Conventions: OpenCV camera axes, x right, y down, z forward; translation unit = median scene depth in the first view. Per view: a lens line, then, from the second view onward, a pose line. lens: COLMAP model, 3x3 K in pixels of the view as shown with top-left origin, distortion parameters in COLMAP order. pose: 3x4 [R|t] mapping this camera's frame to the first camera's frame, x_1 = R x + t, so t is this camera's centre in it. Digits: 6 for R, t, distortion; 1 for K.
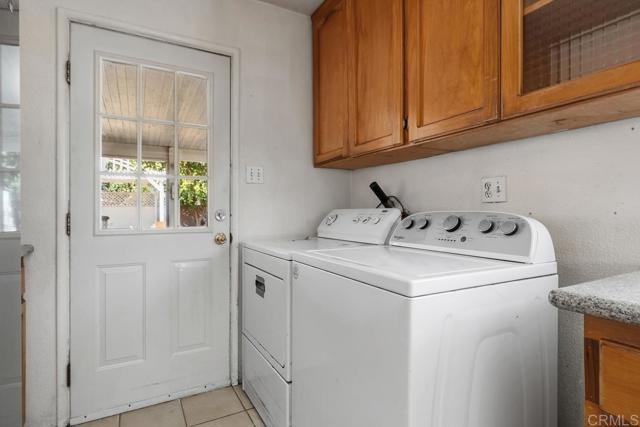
lens RADIAL K [[344.5, 0, 320.0], [0, 344.5, 213.5], [0, 0, 1]] dist [0.004894, 0.000707]
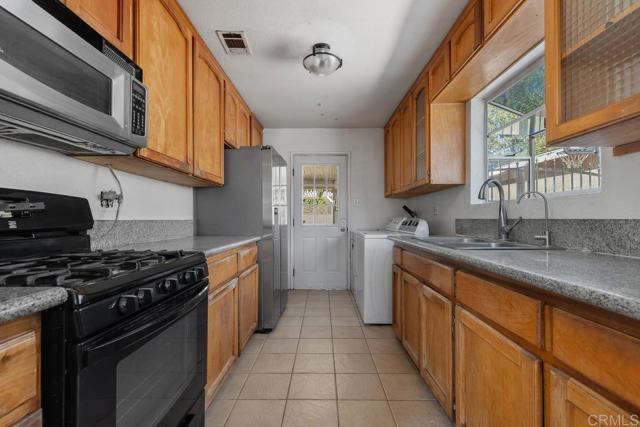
lens RADIAL K [[292.2, 0, 317.6], [0, 292.2, 214.3], [0, 0, 1]] dist [0.003924, -0.000127]
pose [[0.872713, -0.005033, -0.488208, 0.563653], [0.000720, 0.999959, -0.009023, -0.015092], [0.488233, 0.007523, 0.872681, -0.902809]]
